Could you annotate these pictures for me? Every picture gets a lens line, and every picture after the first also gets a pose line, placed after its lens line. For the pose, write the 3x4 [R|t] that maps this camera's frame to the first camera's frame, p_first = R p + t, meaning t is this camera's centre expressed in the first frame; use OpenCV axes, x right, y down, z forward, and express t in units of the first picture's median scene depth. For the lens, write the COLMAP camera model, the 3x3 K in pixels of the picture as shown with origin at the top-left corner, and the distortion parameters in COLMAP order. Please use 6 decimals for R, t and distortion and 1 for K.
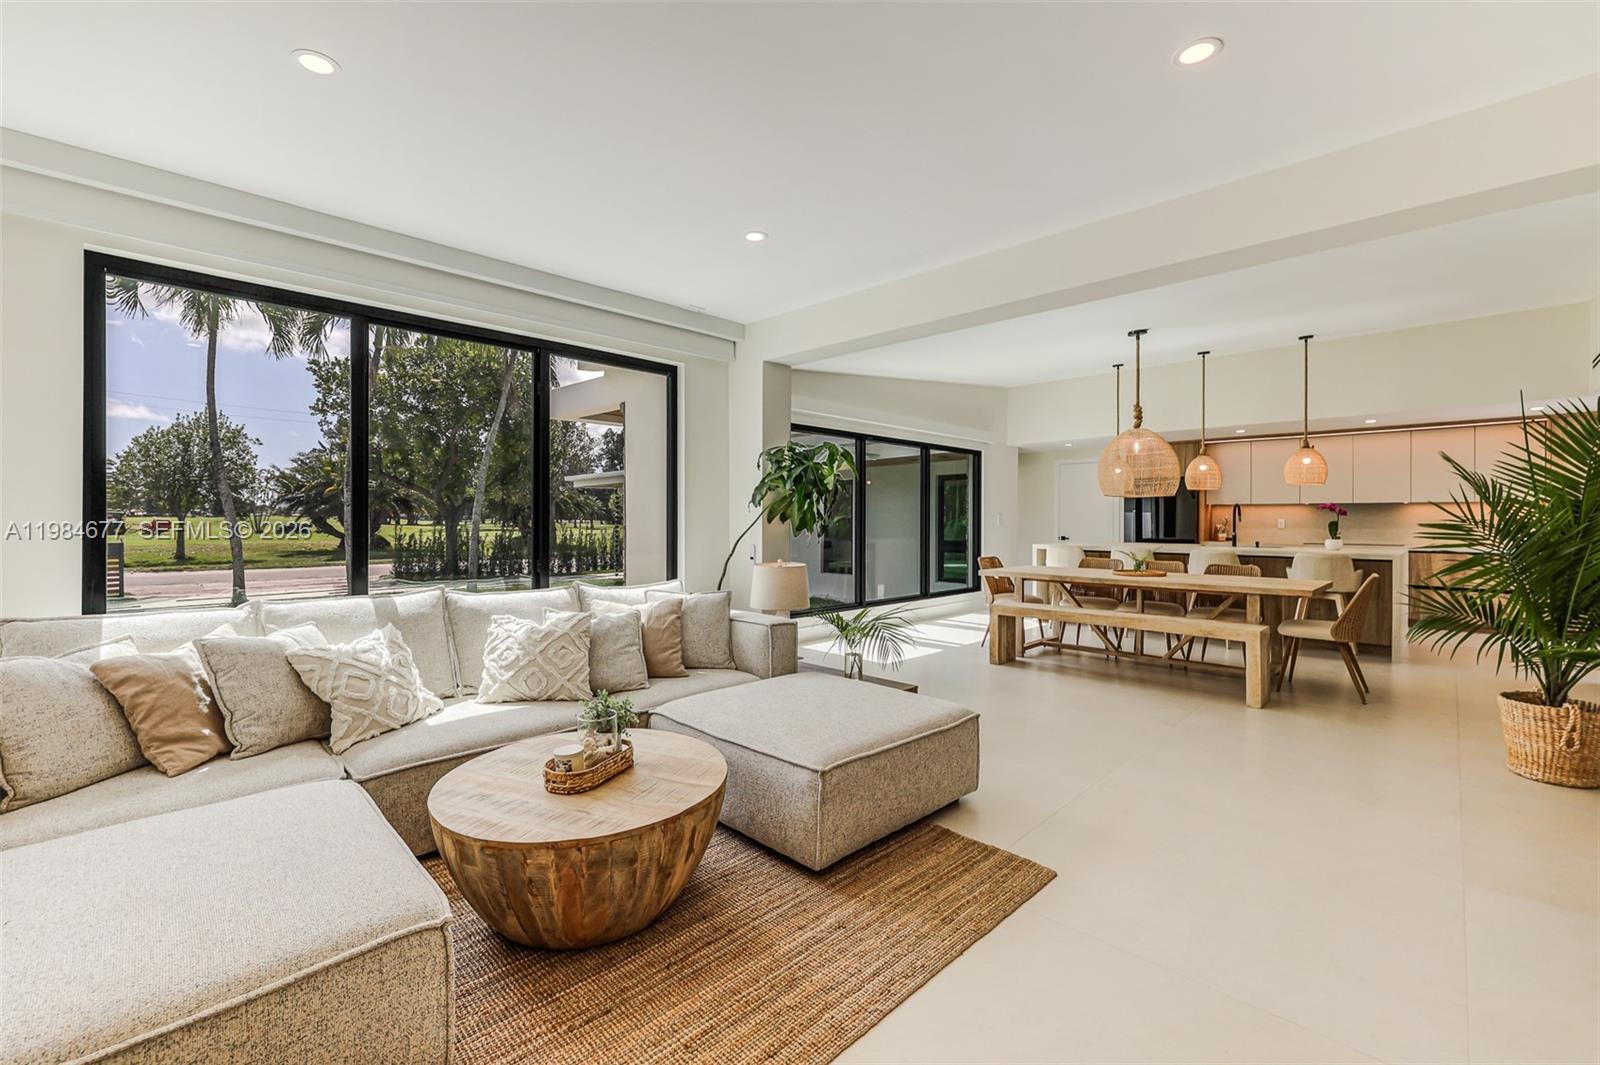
lens RADIAL K [[684.1, 0, 790.8], [0, 684.1, 520.9], [0, 0, 1]] dist [0.001685, 0.000170]
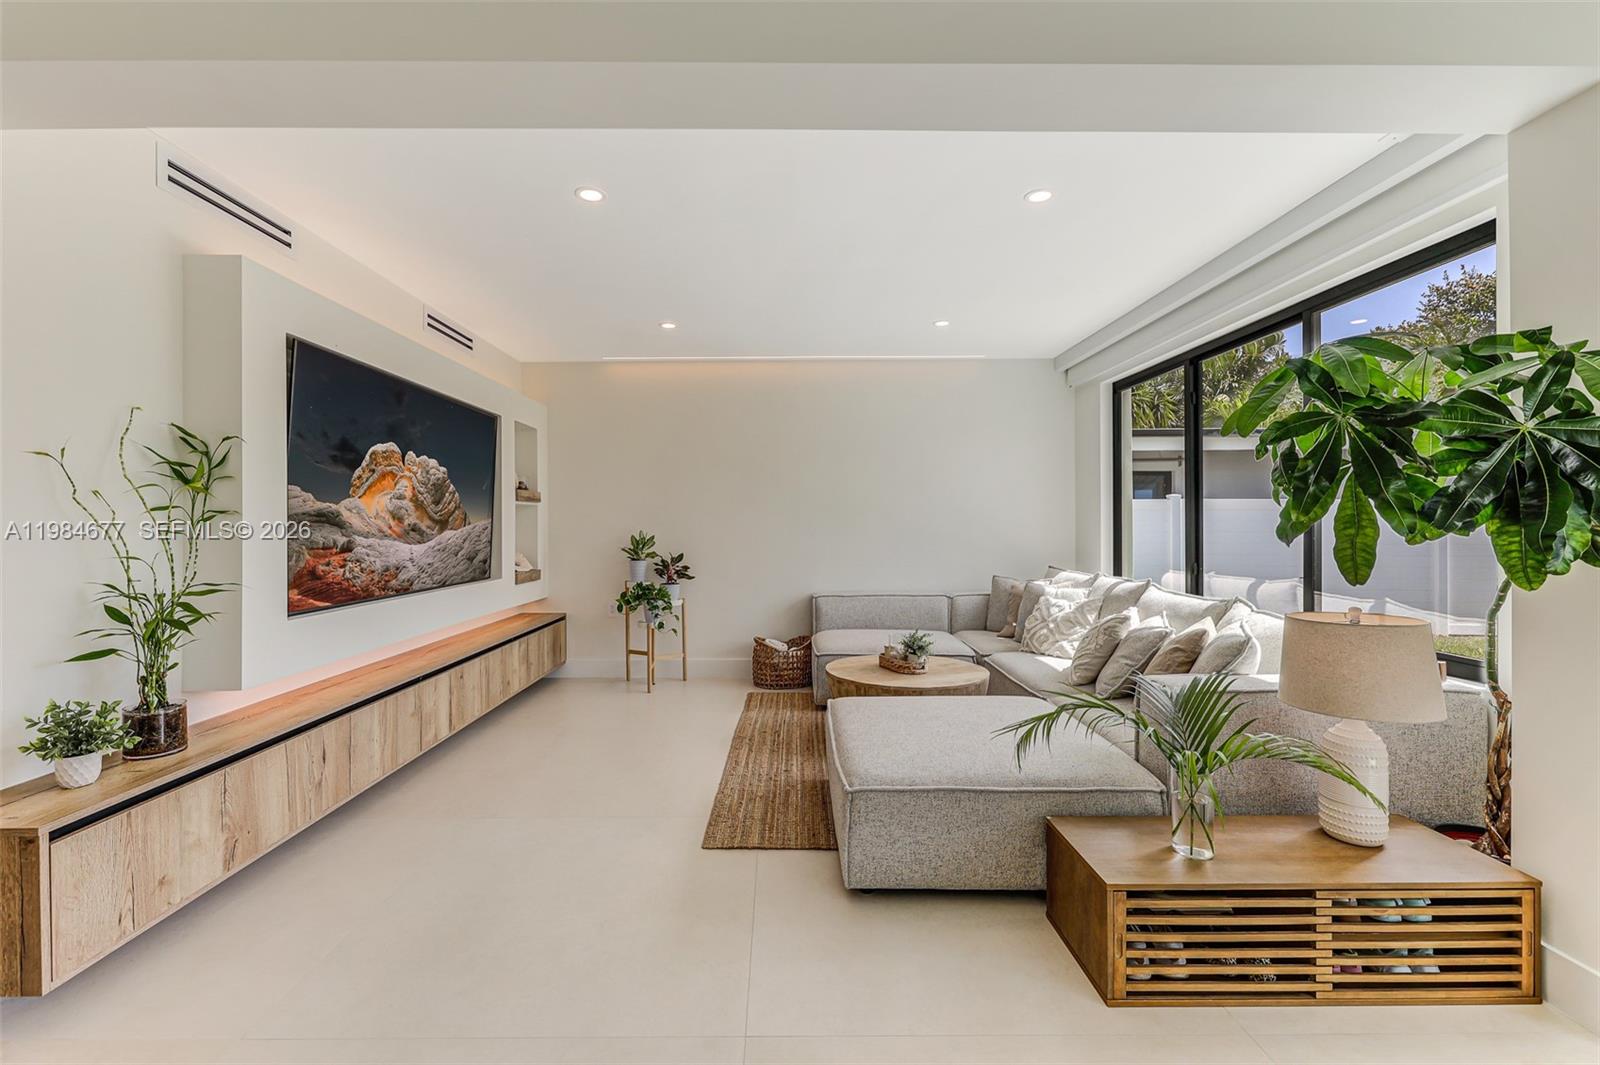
lens RADIAL K [[672.5, 0, 780.1], [0, 672.5, 530.6], [0, 0, 1]] dist [-0.000341, -0.000396]
pose [[-0.721330, 0.005598, -0.692569, 0.292556], [0.000993, 0.999975, 0.007050, -0.000913], [0.692591, 0.004398, -0.721317, 0.521183]]
